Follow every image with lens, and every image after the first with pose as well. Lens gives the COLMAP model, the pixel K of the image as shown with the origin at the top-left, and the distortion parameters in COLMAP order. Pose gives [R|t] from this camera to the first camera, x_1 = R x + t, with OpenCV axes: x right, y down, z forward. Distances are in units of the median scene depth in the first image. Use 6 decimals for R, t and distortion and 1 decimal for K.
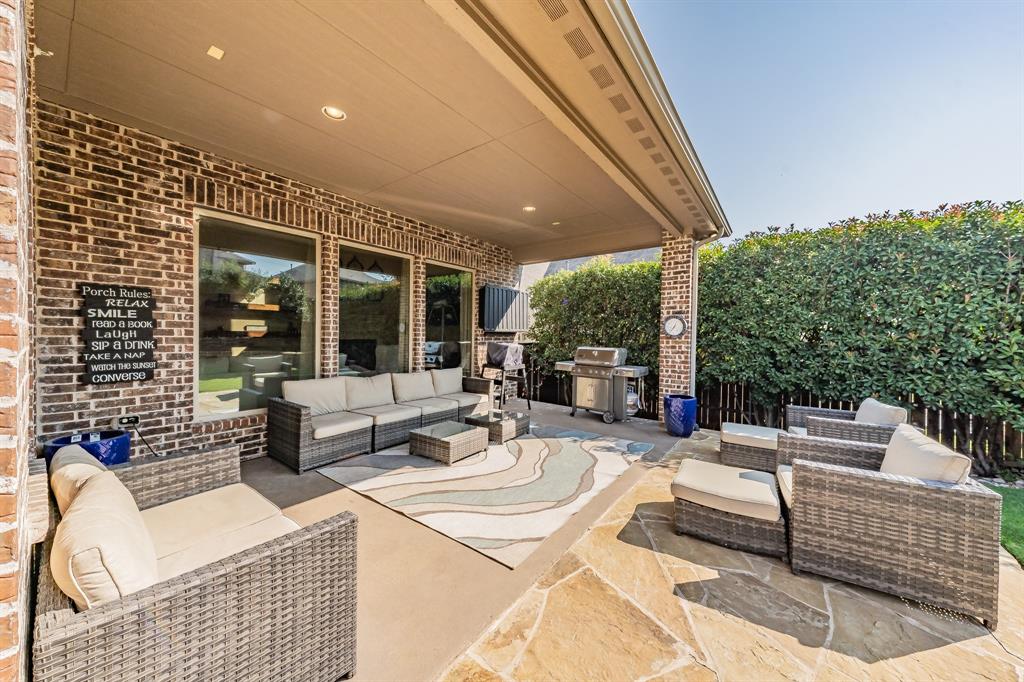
lens RADIAL K [[359.0, 0, 512.0], [0, 359.0, 341.0], [0, 0, 1]] dist [-0.000995, -0.000049]
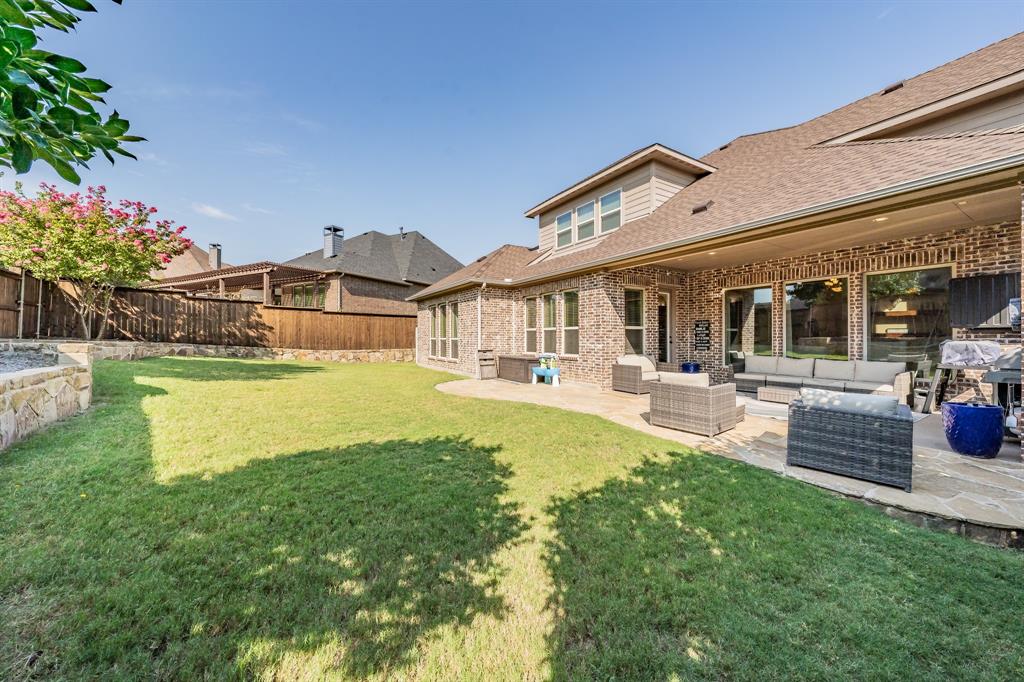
lens RADIAL K [[367.1, 0, 512.0], [0, 367.1, 341.0], [0, 0, 1]] dist [-0.001084, -0.000011]
pose [[-0.368362, -0.002414, -0.929679, 1.745909], [-0.018745, 0.999813, 0.004831, 0.034325], [0.929493, 0.019206, -0.368338, 0.405188]]
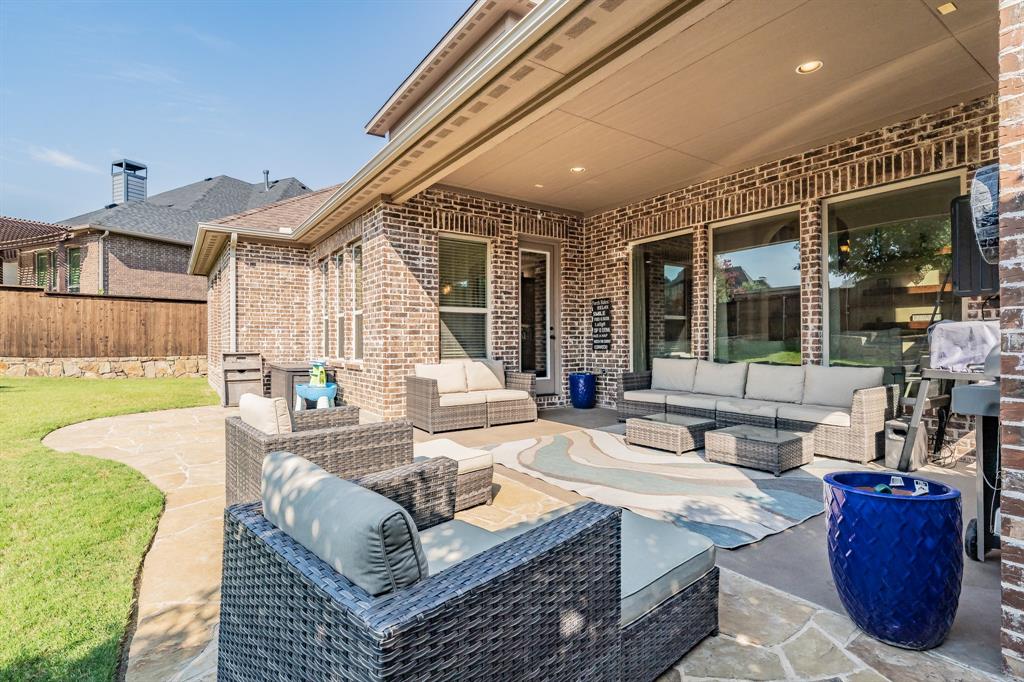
lens RADIAL K [[505.4, 0, 534.0], [0, 505.4, 346.0], [0, 0, 1]] dist [0.003515, -0.000775]
pose [[-0.297341, -0.001071, -0.954771, 1.012522], [-0.013766, 0.999900, 0.003166, 0.060053], [0.954672, 0.014084, -0.297326, 0.949548]]
